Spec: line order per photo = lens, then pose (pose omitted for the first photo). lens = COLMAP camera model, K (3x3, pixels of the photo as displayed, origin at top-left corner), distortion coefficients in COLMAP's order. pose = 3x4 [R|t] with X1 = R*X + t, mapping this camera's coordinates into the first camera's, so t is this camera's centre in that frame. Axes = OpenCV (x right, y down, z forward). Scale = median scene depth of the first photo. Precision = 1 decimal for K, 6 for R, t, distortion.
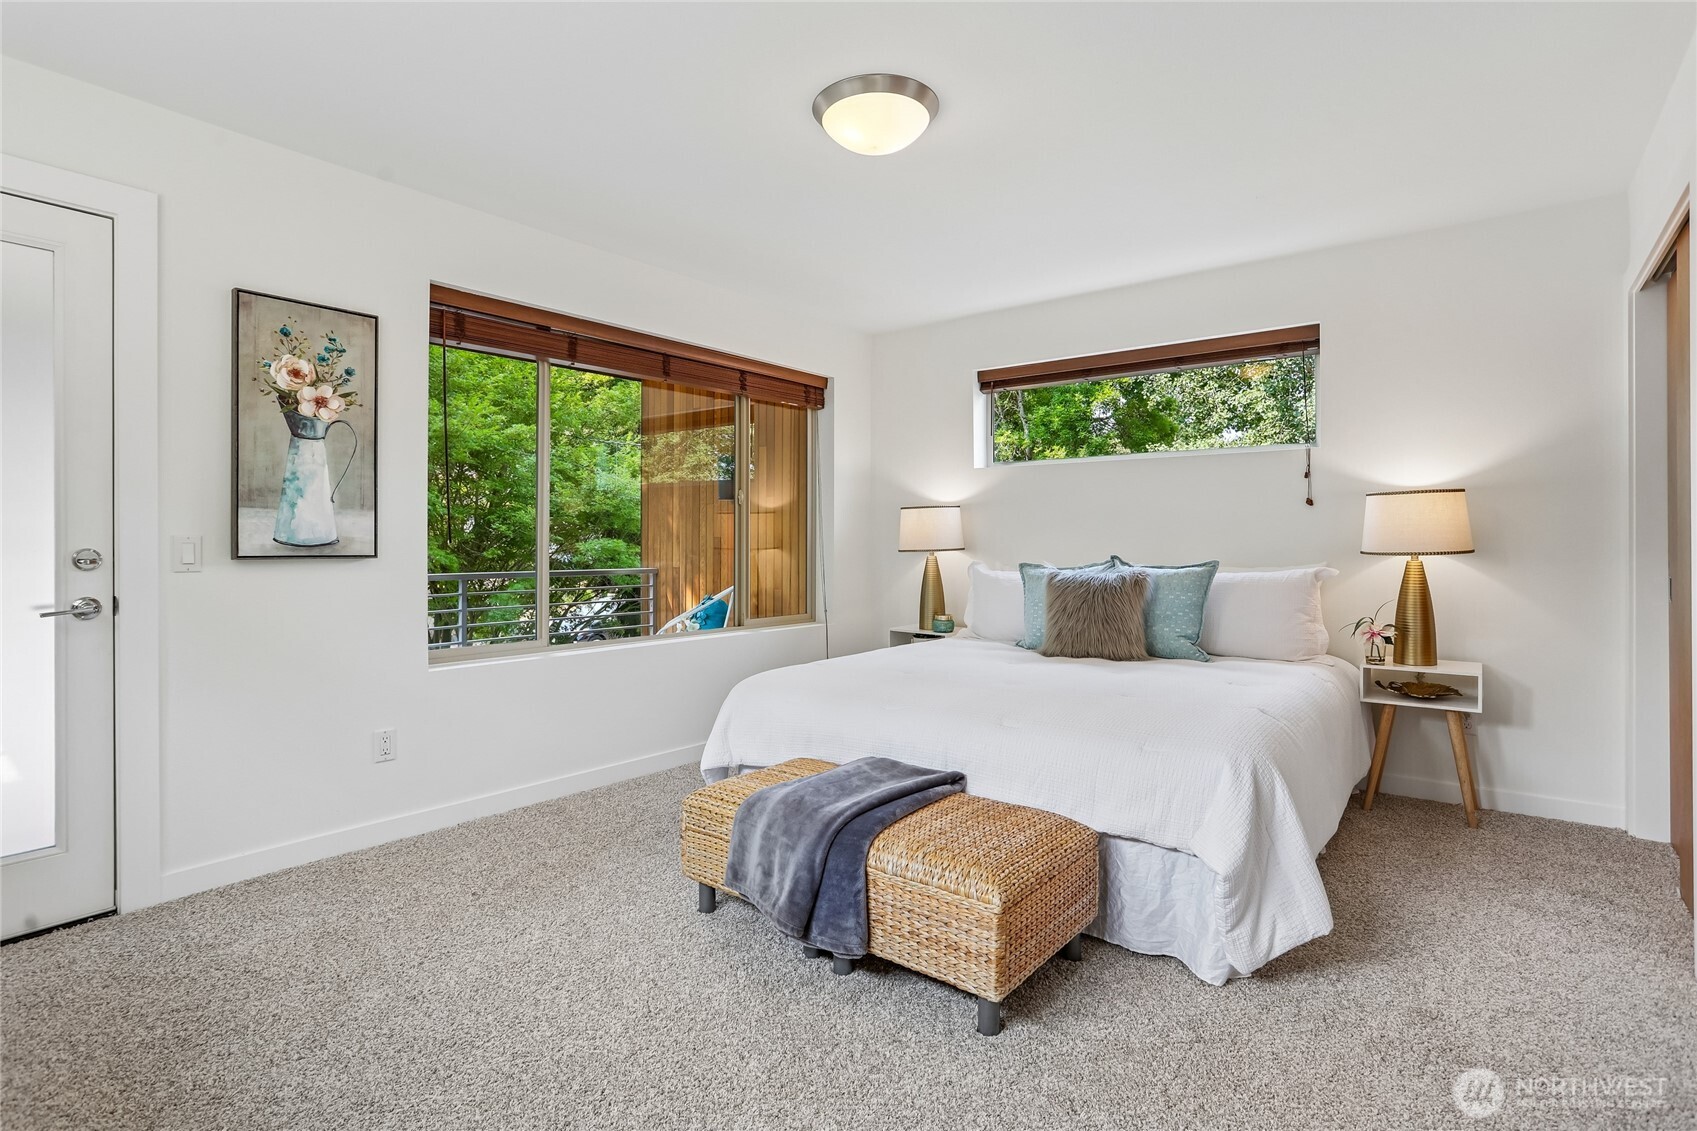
lens RADIAL K [[823.0, 0, 846.3], [0, 823.0, 575.9], [0, 0, 1]] dist [-0.067773, 0.035750]
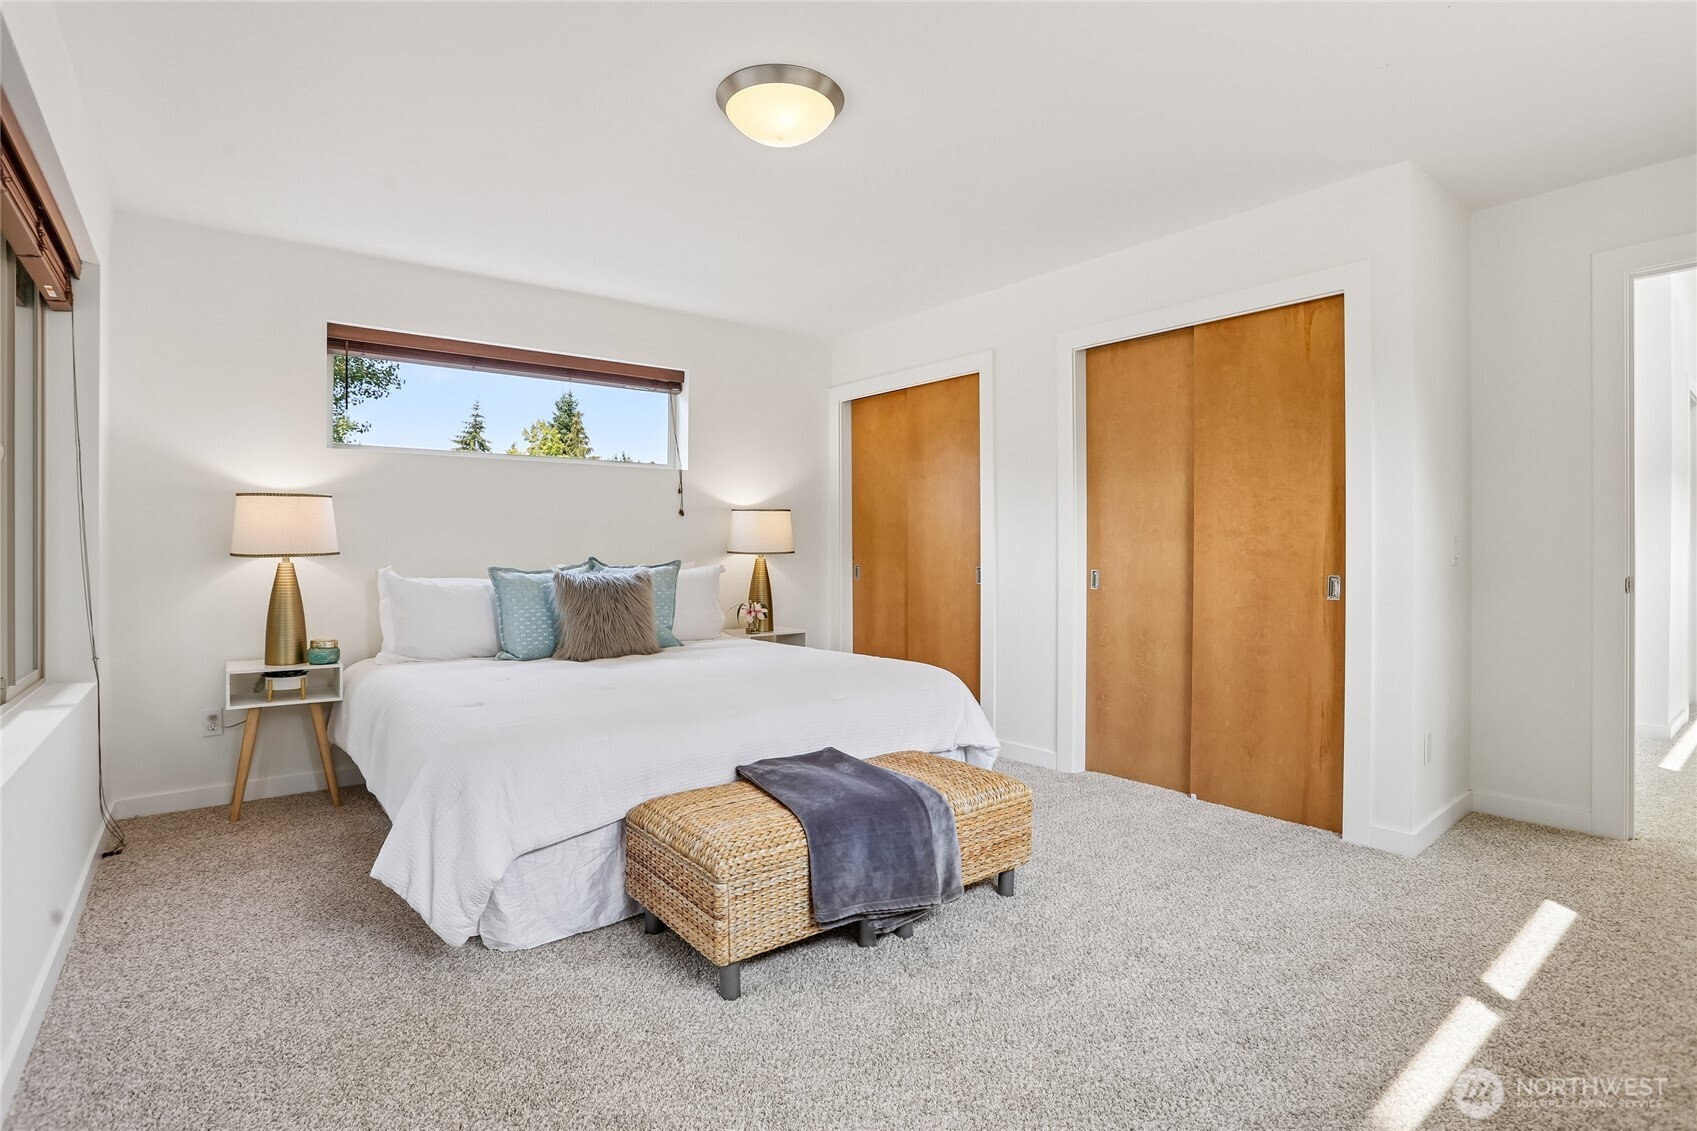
lens RADIAL K [[823.0, 0, 846.3], [0, 823.0, 575.9], [0, 0, 1]] dist [-0.067773, 0.035750]
pose [[0.238682, -0.033056, 0.970535, -1.433709], [0.035392, 0.999053, 0.025324, -0.037943], [-0.970453, 0.028305, 0.239626, 1.035860]]
